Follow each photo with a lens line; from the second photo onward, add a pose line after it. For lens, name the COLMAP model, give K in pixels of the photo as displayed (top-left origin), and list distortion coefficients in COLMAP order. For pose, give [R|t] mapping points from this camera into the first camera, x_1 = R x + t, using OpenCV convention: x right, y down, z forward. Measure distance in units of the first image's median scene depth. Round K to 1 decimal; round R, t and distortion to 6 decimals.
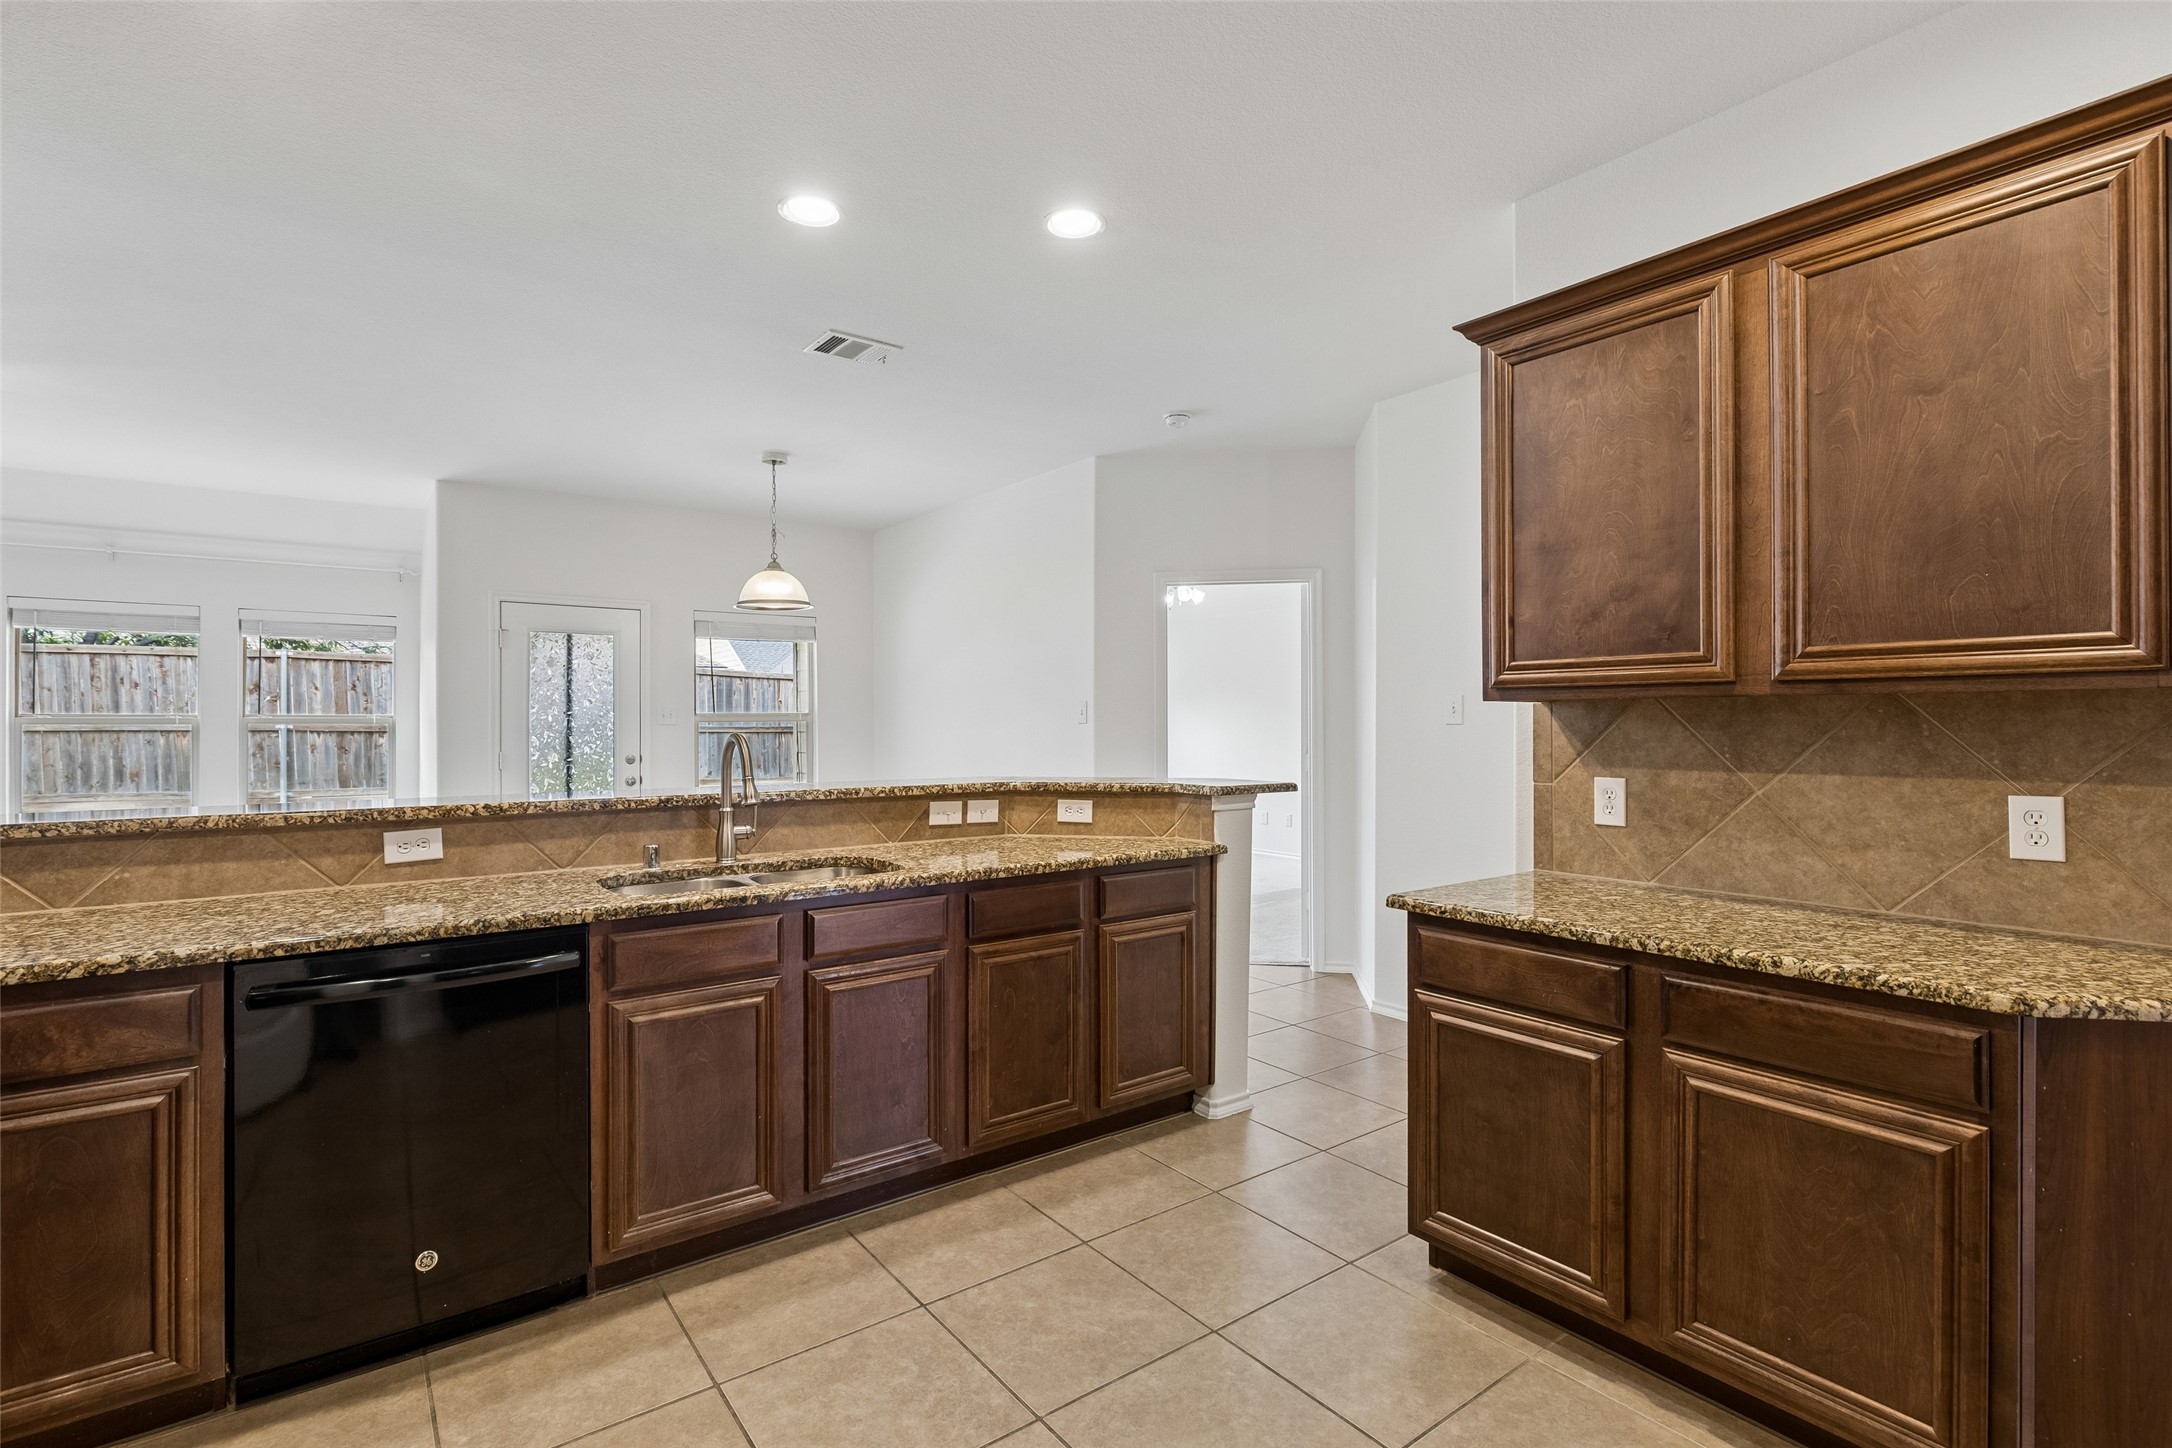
lens RADIAL K [[997.4, 0, 1086.0], [0, 997.4, 724.0], [0, 0, 1]] dist [-0.001288, -0.000100]
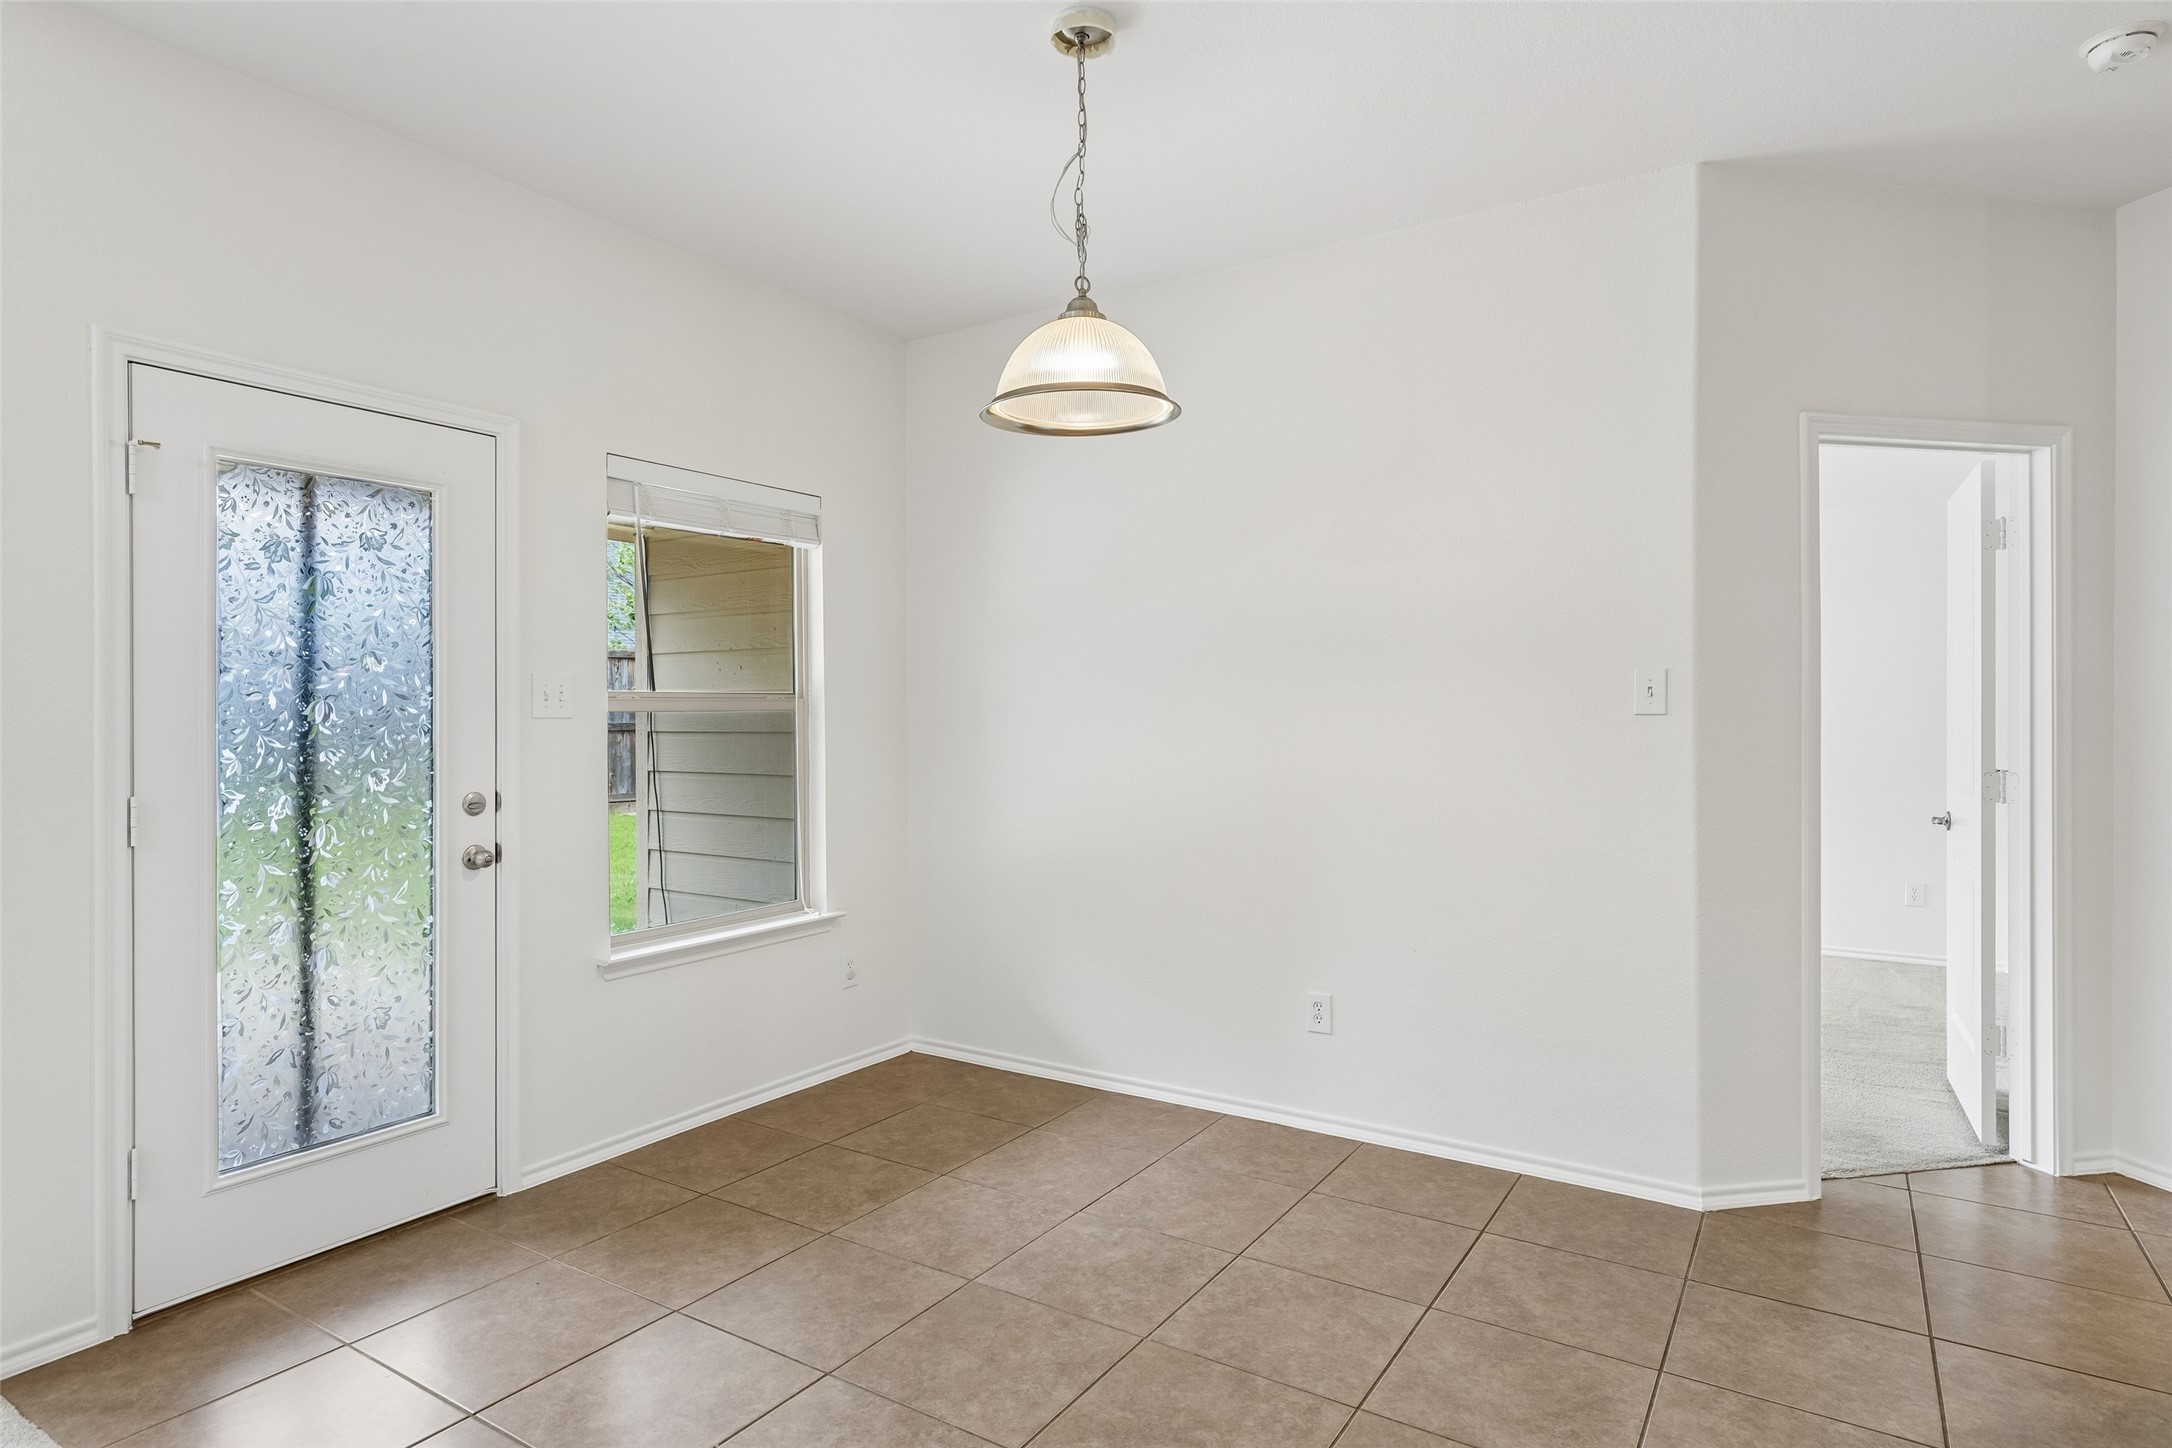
lens RADIAL K [[1170.4, 0, 1086.0], [0, 1170.4, 724.0], [0, 0, 1]] dist [0.000146, 0.000397]
pose [[0.937913, -0.003782, 0.346849, -0.895704], [0.002946, 0.999991, 0.002938, 0.005988], [-0.346857, -0.001734, 0.937917, 1.085133]]
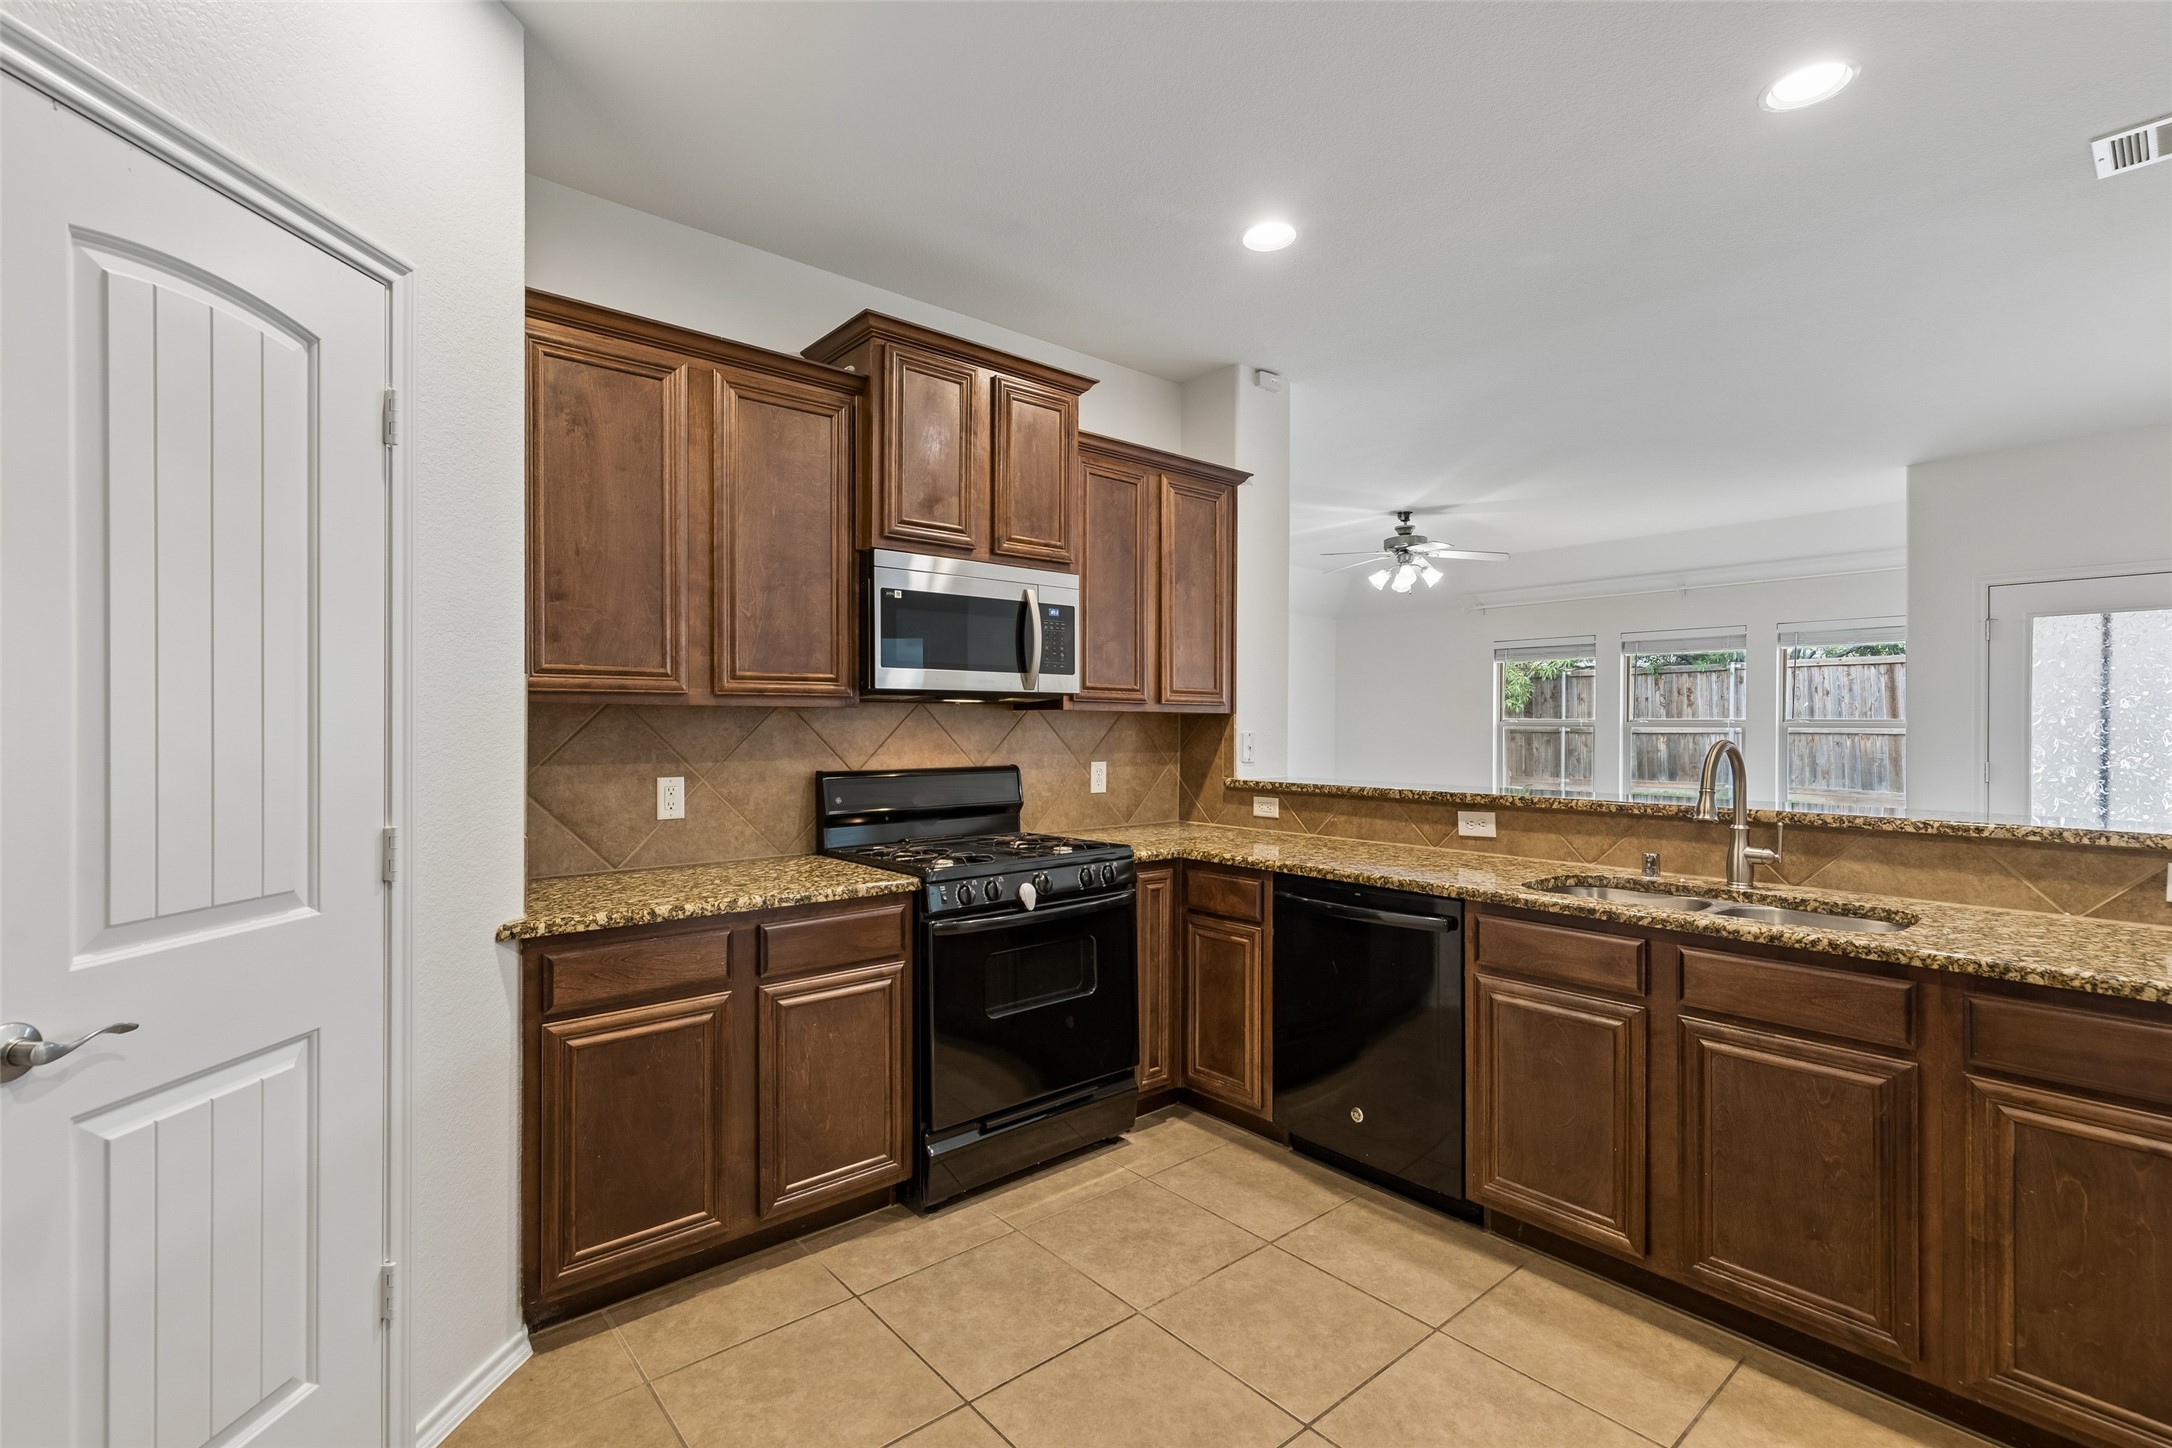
lens RADIAL K [[979.7, 0, 1069.2], [0, 979.7, 723.1], [0, 0, 1]] dist [0.002960, 0.000085]
pose [[0.052971, 0.000040, -0.998596, 0.432653], [-0.004541, 0.999990, -0.000201, -0.002773], [0.998586, 0.004545, 0.052971, 0.334524]]
